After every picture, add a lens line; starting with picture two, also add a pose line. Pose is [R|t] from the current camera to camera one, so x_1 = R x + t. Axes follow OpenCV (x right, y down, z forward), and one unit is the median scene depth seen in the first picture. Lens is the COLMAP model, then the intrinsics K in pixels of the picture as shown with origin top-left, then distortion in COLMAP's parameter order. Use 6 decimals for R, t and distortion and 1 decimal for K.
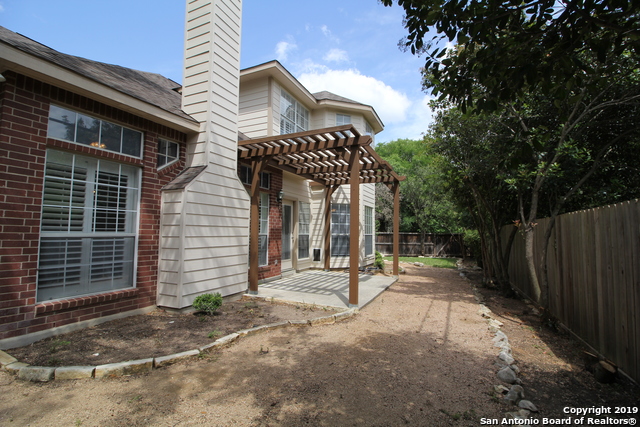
lens RADIAL K [[296.6, 0, 320.0], [0, 296.6, 213.5], [0, 0, 1]] dist [-0.011144, -0.000297]
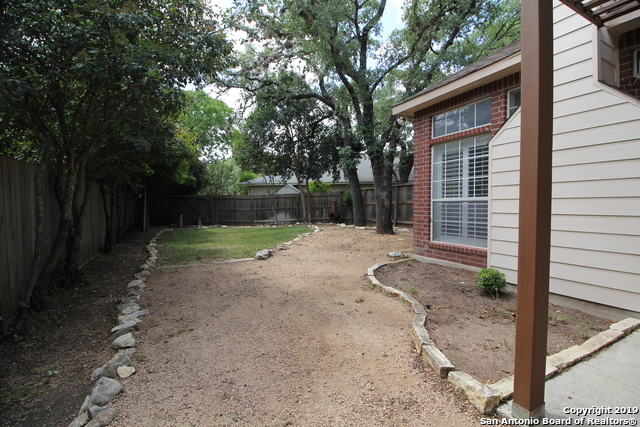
lens RADIAL K [[296.6, 0, 320.0], [0, 296.6, 213.5], [0, 0, 1]] dist [-0.011144, -0.000297]
pose [[-0.606792, 0.030701, -0.794268, 0.618567], [0.055392, 0.998458, -0.003723, 0.099890], [0.792928, -0.046255, -0.607557, 1.247129]]
